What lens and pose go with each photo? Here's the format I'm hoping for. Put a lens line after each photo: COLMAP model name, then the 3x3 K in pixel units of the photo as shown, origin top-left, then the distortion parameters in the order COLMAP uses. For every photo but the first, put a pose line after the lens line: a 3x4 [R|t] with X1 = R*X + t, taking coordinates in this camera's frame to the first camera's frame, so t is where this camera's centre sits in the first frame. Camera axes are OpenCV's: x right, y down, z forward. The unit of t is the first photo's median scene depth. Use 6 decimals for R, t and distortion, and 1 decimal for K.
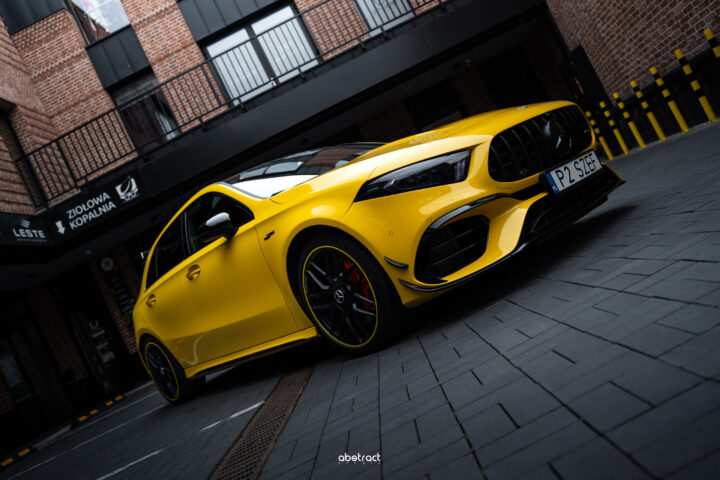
lens RADIAL K [[594.7, 0, 357.1], [0, 594.7, 240.2], [0, 0, 1]] dist [-0.055514, 0.002649]
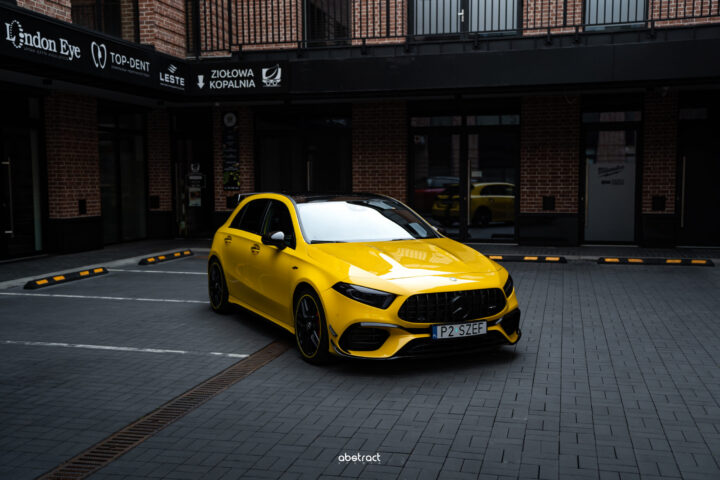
lens RADIAL K [[762.2, 0, 360.9], [0, 762.2, 243.0], [0, 0, 1]] dist [0.067600, 0.000000]
pose [[0.875991, 0.454779, -0.160677, 0.090672], [-0.421979, 0.883959, 0.201373, -0.162516], [0.233611, -0.108598, 0.966246, -0.277377]]
